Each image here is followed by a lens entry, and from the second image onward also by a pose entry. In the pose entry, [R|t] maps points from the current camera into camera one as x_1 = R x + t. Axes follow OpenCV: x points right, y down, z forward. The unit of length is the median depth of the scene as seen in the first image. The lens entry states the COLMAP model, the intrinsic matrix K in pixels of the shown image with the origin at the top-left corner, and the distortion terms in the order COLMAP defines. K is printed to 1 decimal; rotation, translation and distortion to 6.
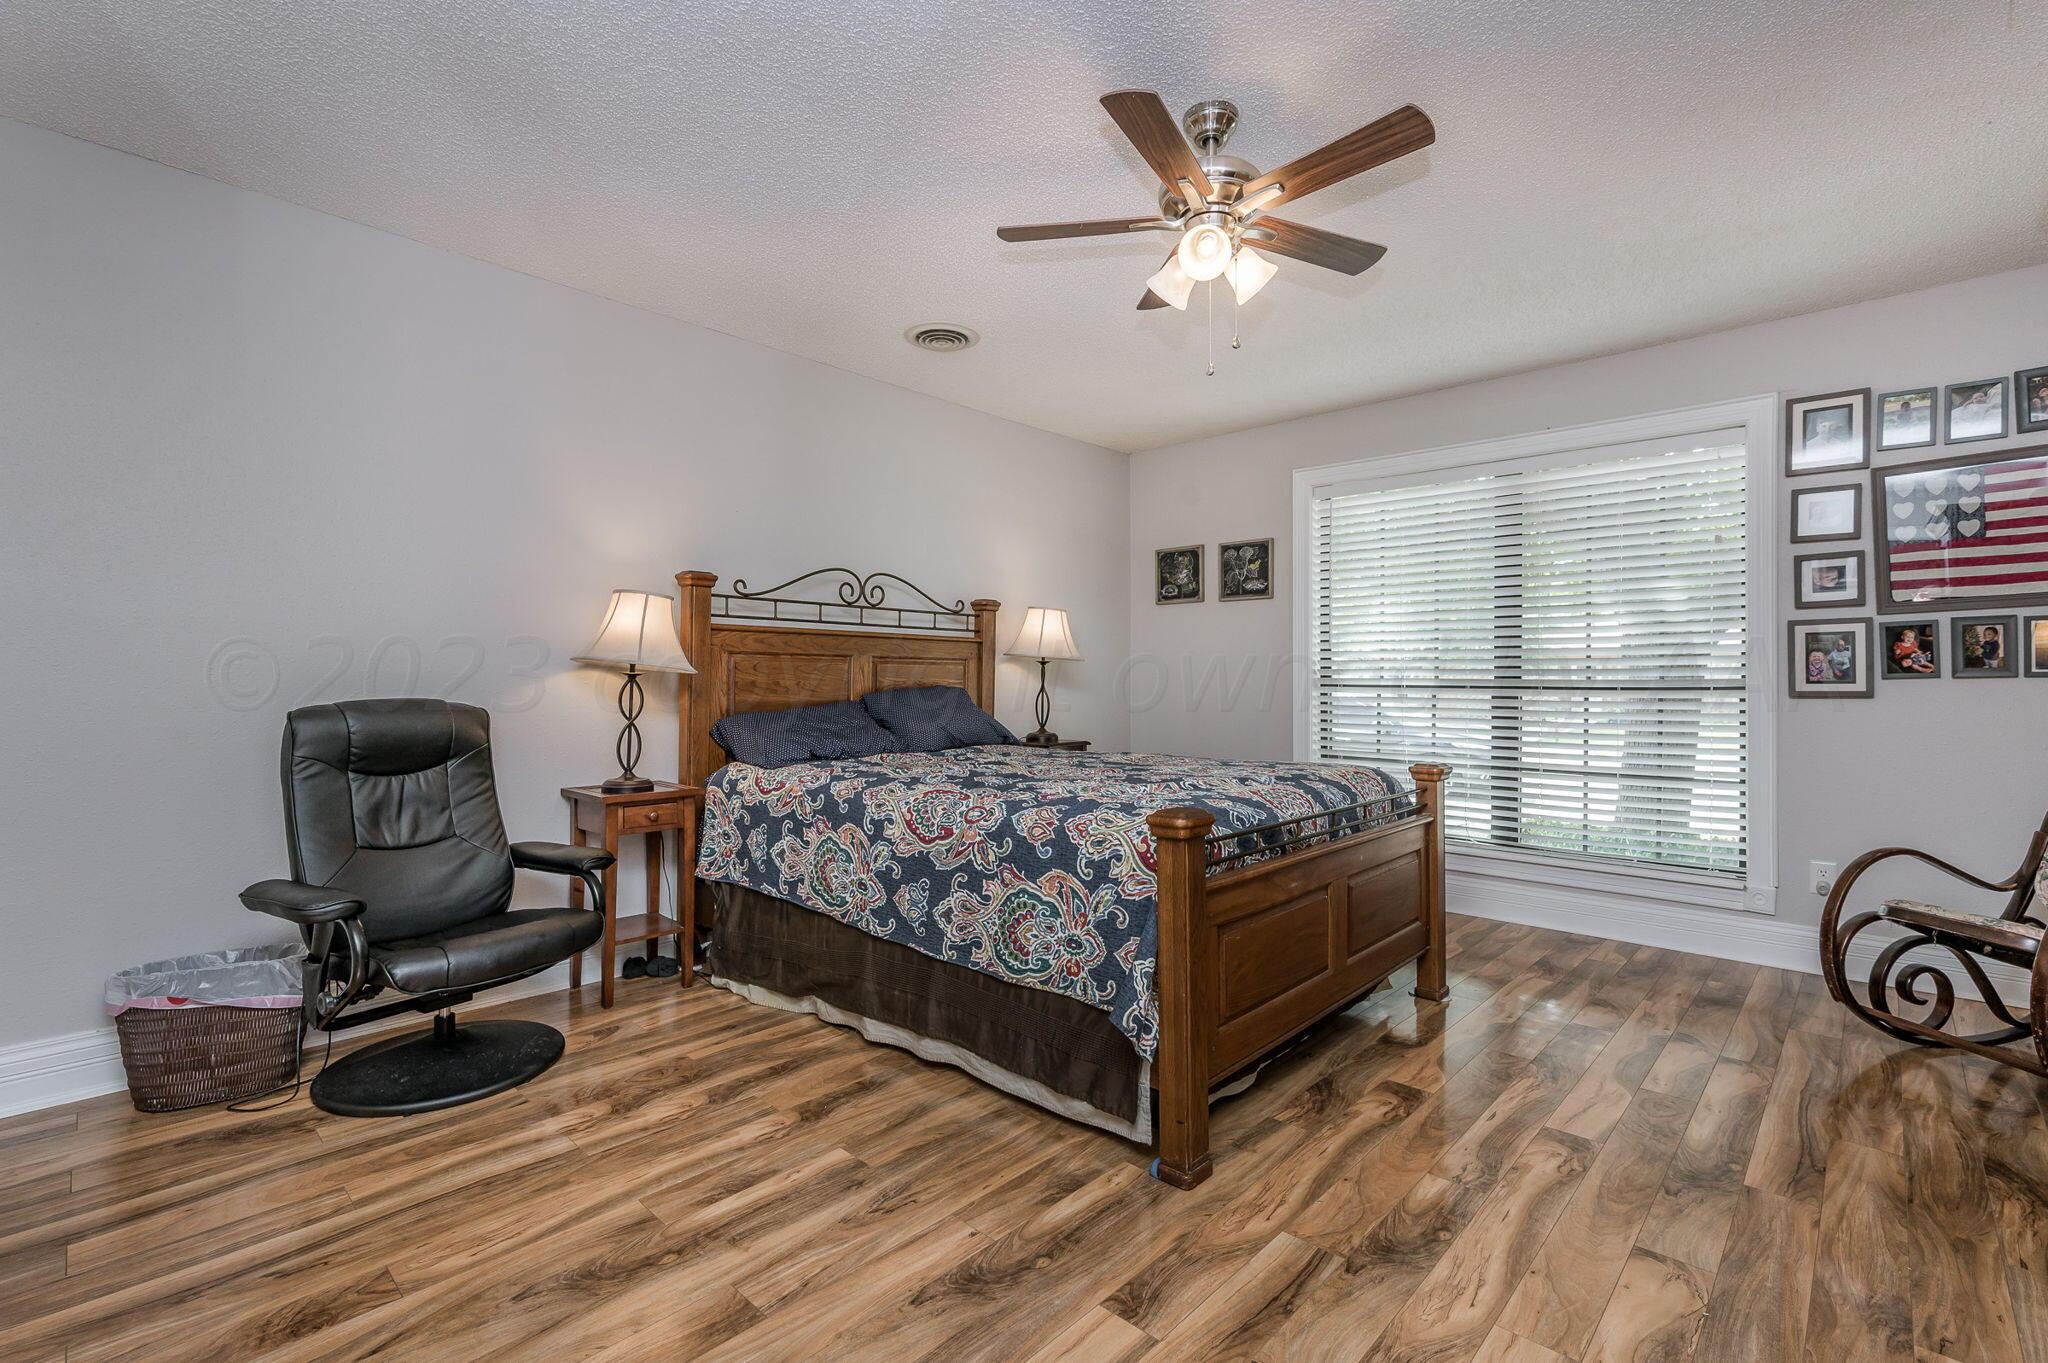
lens RADIAL K [[926.3, 0, 1031.6], [0, 926.3, 685.2], [0, 0, 1]] dist [-0.004707, -0.000480]
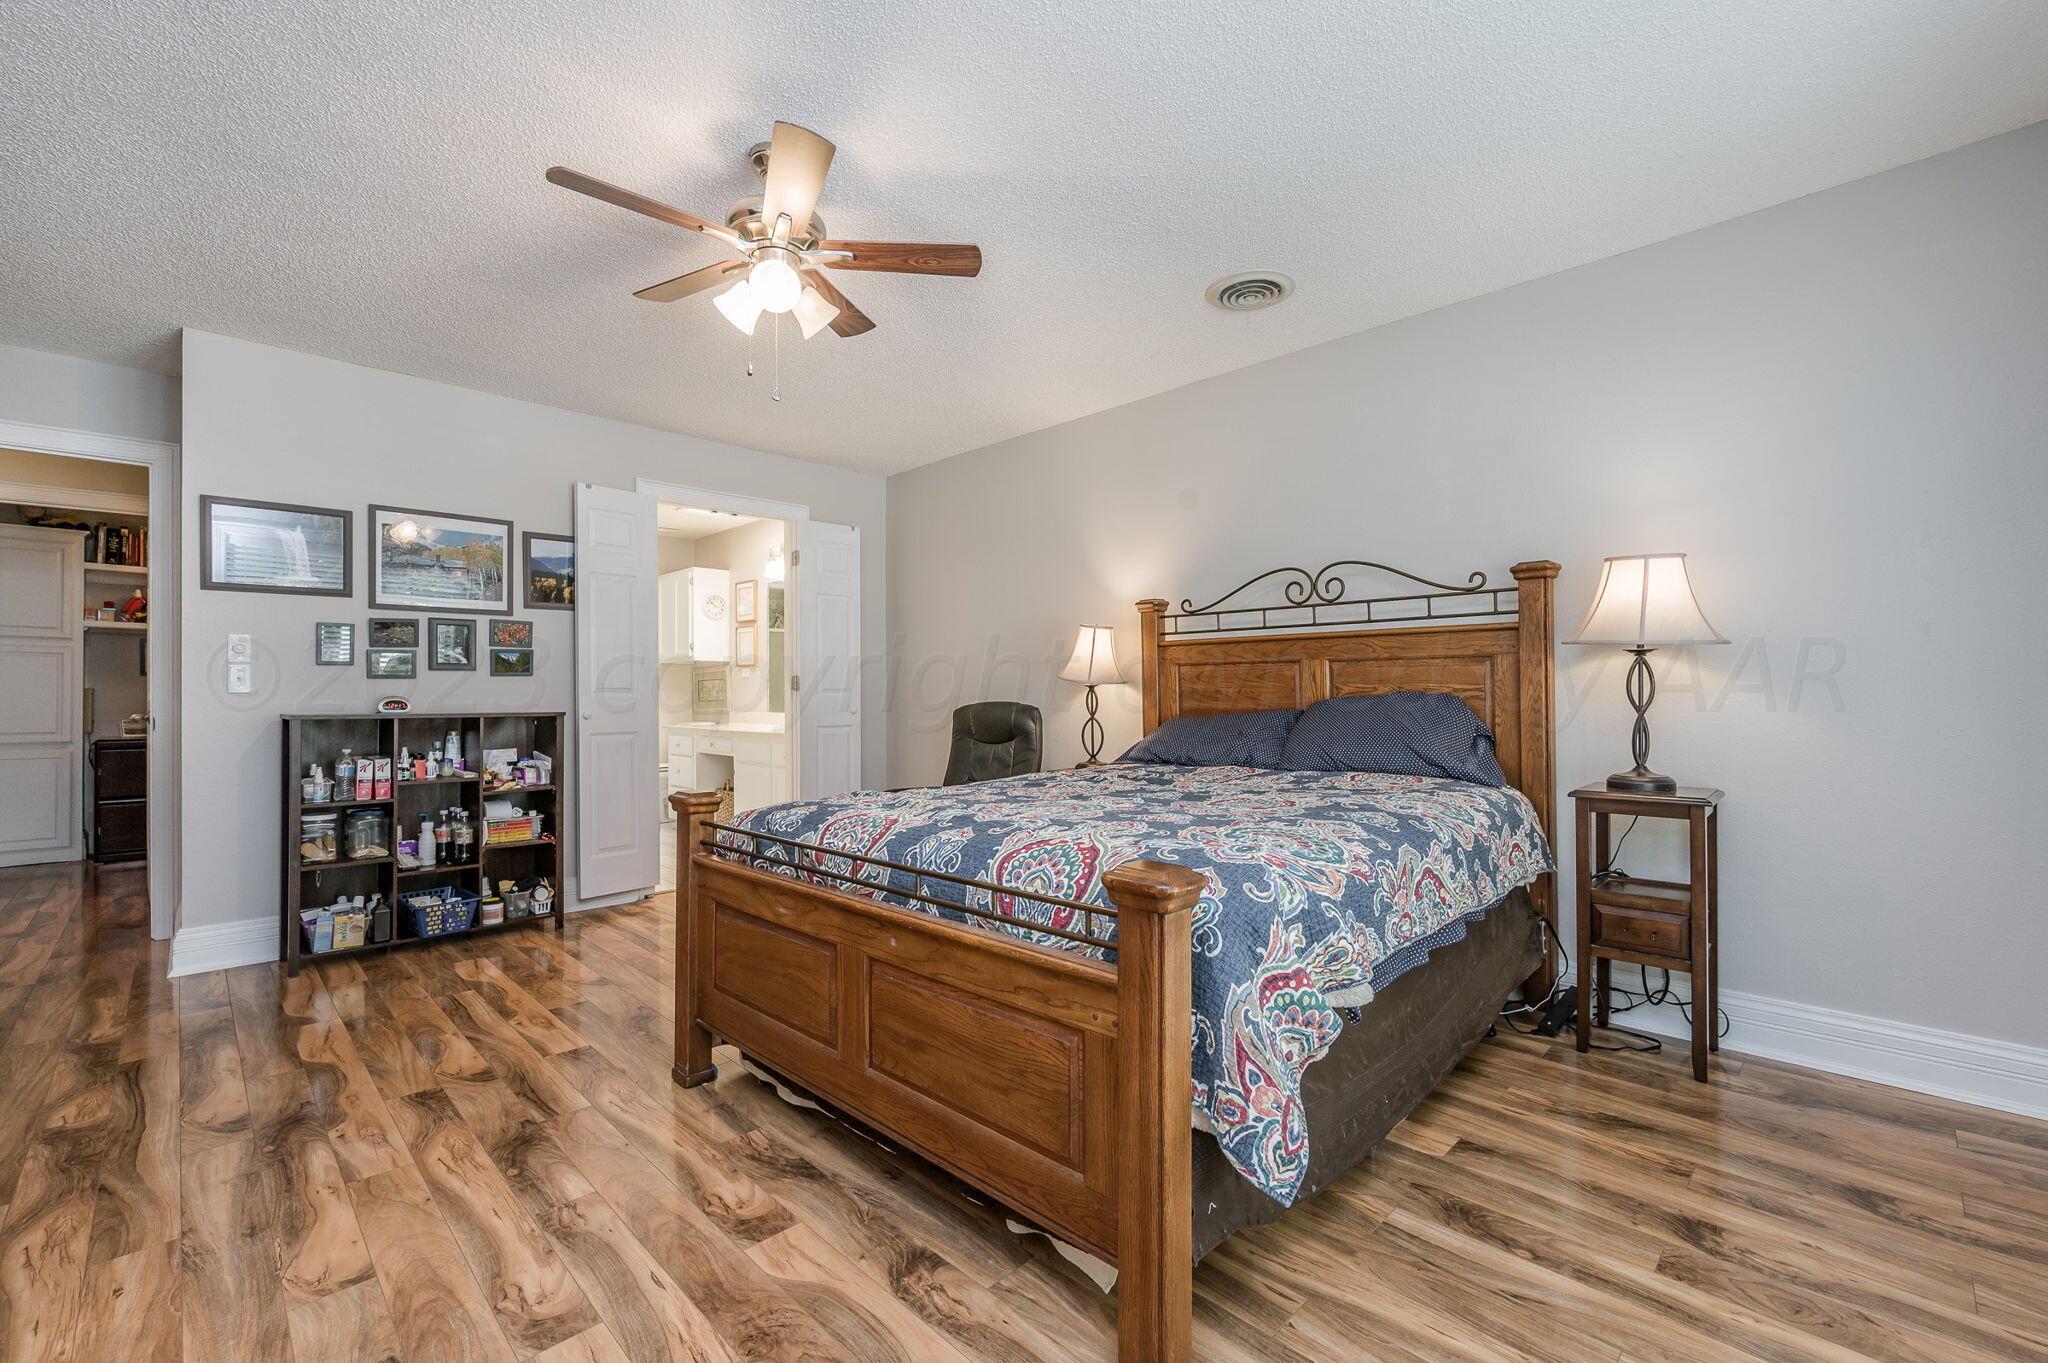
lens RADIAL K [[926.3, 0, 1071.6], [0, 926.3, 683.9], [0, 0, 1]] dist [-0.004707, -0.000480]
pose [[-0.055897, -0.012512, -0.998358, 0.819100], [0.003624, 0.999912, -0.012735, 0.002424], [0.998430, -0.004330, -0.055847, 0.922969]]
